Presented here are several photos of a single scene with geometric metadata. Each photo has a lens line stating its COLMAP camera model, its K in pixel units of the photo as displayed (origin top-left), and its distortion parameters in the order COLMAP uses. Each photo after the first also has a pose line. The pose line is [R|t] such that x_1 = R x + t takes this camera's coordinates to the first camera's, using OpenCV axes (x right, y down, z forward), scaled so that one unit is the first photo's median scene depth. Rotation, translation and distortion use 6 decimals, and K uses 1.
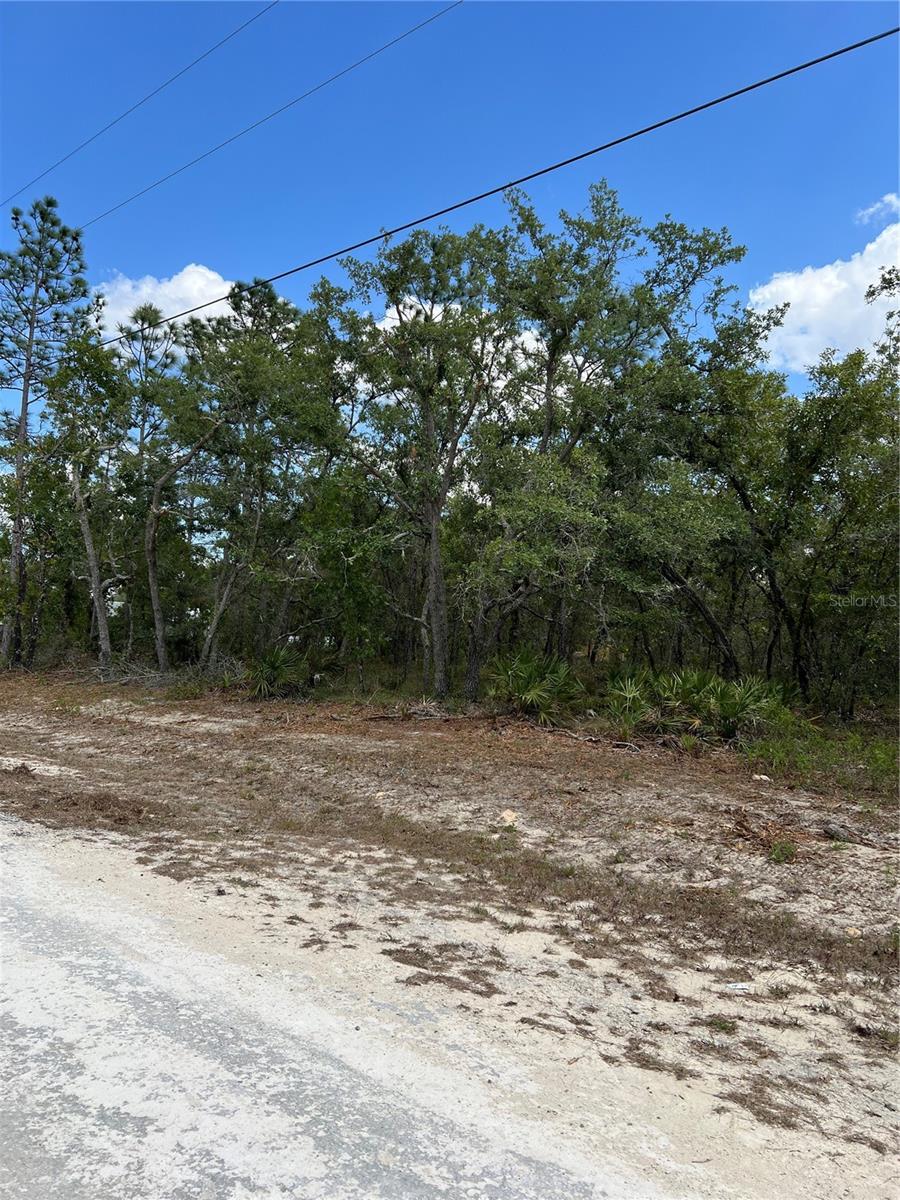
lens RADIAL K [[846.8, 0, 450.0], [0, 846.8, 600.0], [0, 0, 1]] dist [-0.002633, -0.029252]
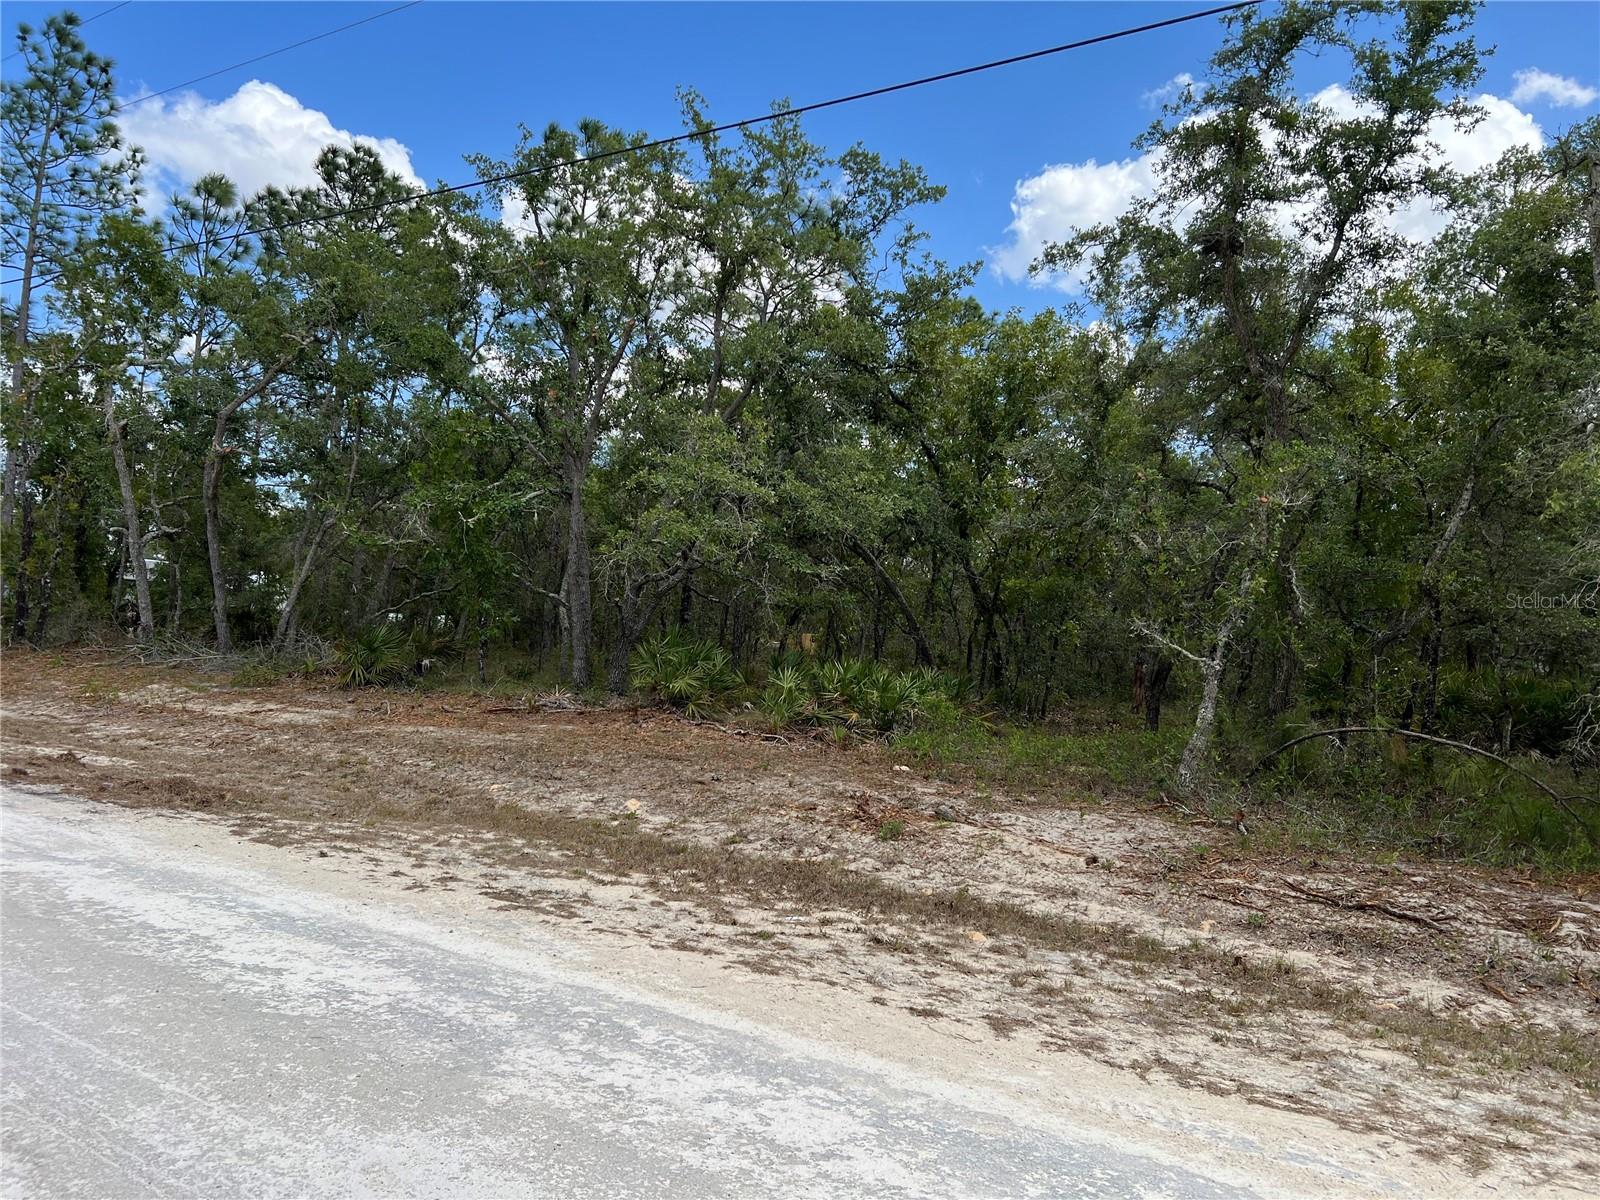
lens RADIAL K [[1129.1, 0, 800.0], [0, 1129.1, 600.0], [0, 0, 1]] dist [-0.002633, -0.029252]
pose [[0.986647, 0.025525, 0.160858, 0.029491], [-0.029515, 0.999312, 0.022467, -0.005207], [-0.160174, -0.026915, 0.986722, -0.175827]]
